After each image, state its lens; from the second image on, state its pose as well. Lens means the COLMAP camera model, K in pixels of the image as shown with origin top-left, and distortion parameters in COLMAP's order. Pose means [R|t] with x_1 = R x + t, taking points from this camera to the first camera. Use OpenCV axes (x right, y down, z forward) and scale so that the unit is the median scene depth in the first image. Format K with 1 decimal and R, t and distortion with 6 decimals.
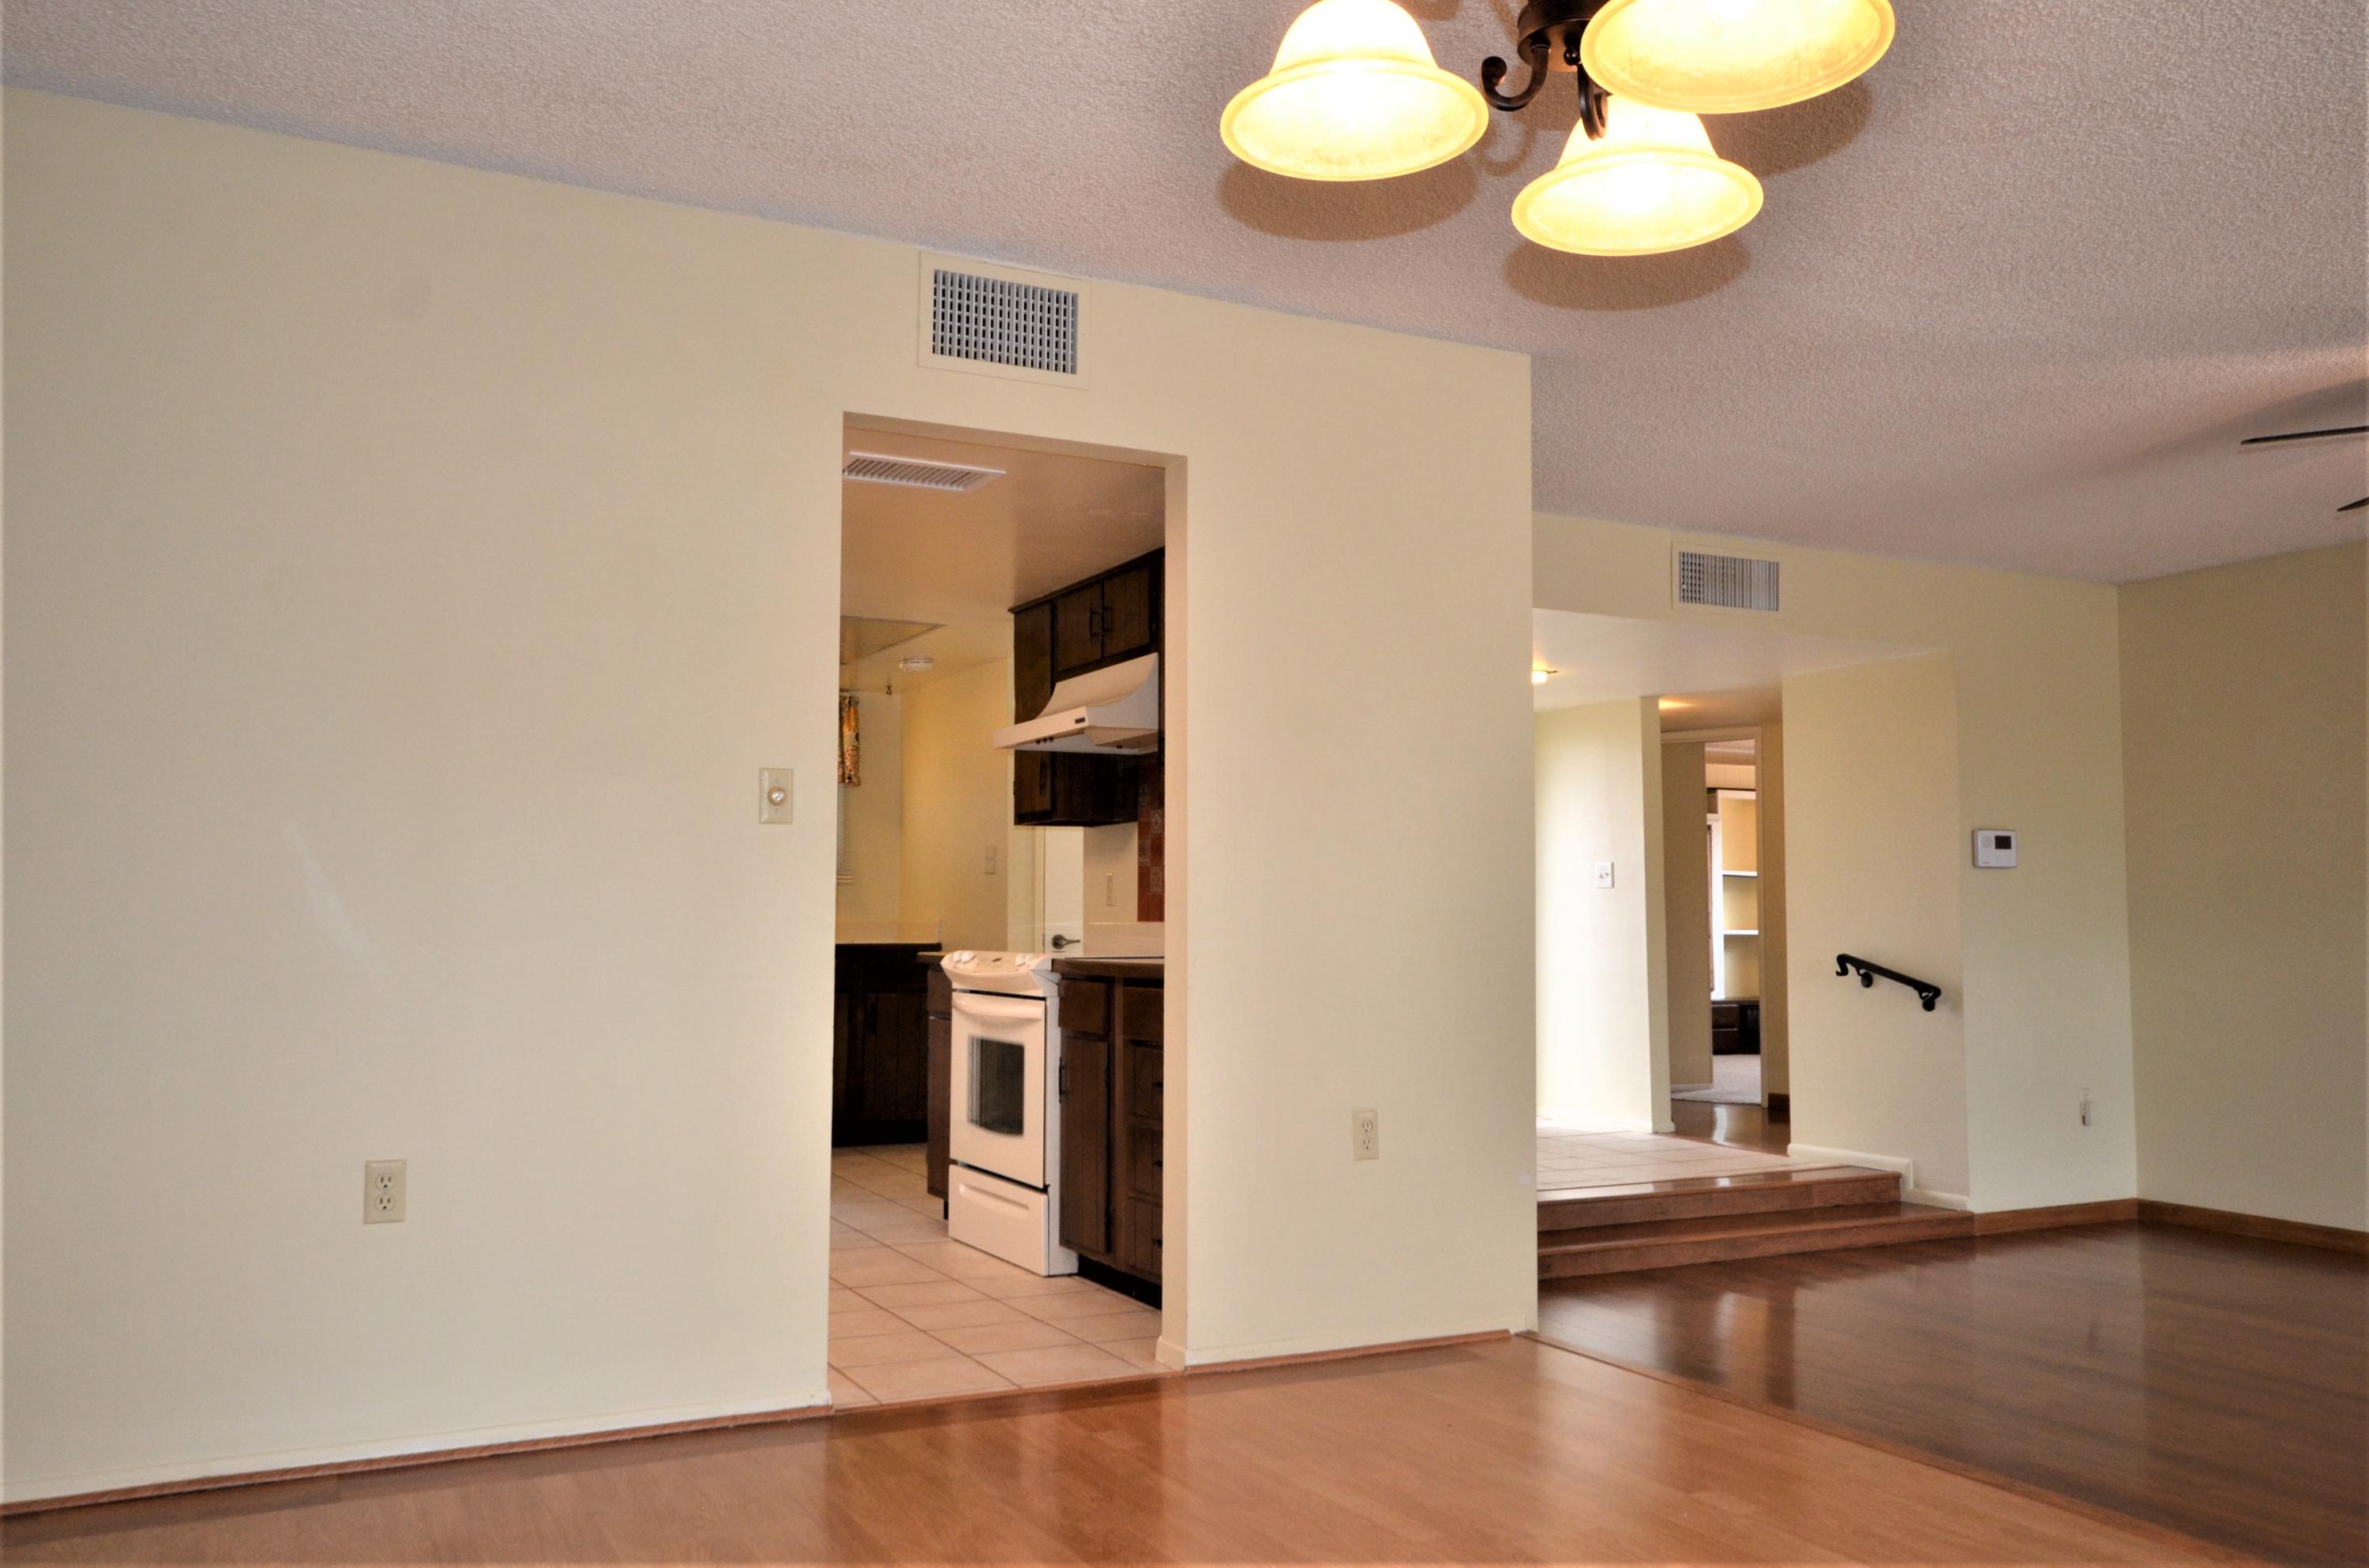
lens RADIAL K [[1893.1, 0, 1184.5], [0, 1893.1, 784.0], [0, 0, 1]] dist [0.003647, 0.051624]
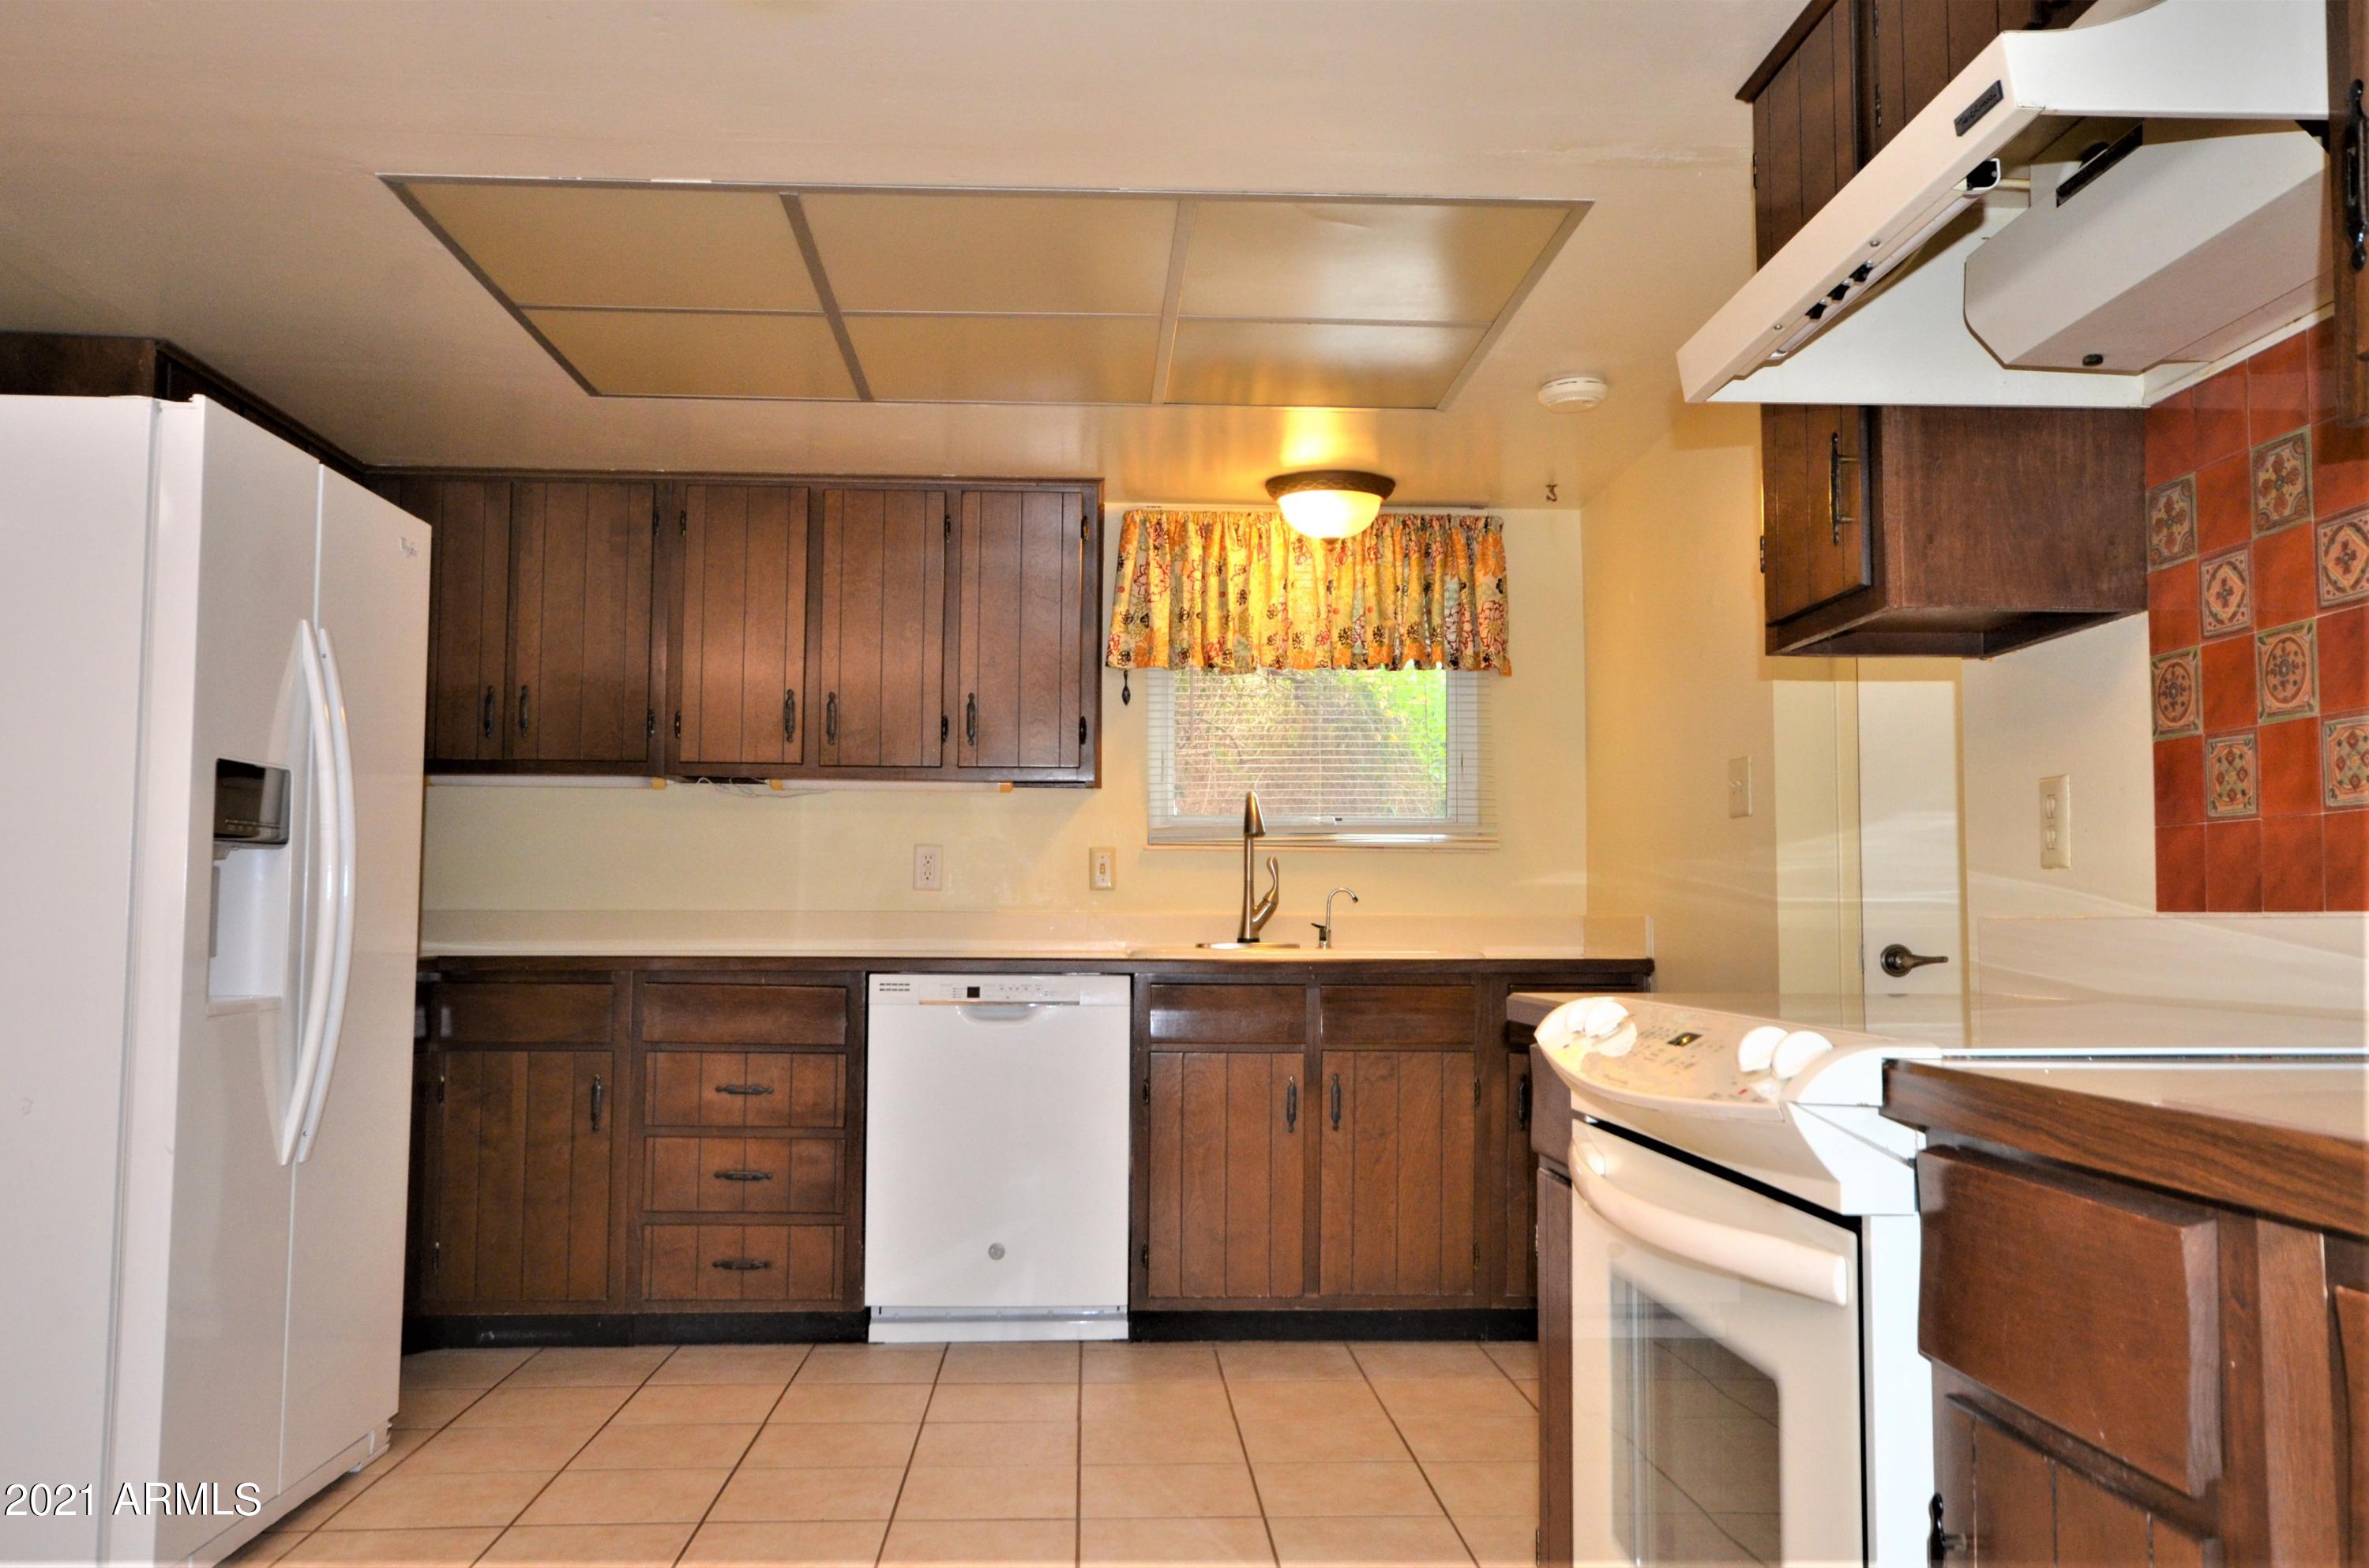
lens RADIAL K [[1844.2, 0, 1184.5], [0, 1844.2, 784.0], [0, 0, 1]] dist [-0.006759, -0.004353]
pose [[0.909393, -0.025654, -0.415146, -0.047089], [0.025847, 0.999653, -0.005156, 0.048866], [0.415134, -0.006041, 0.909740, 0.665776]]
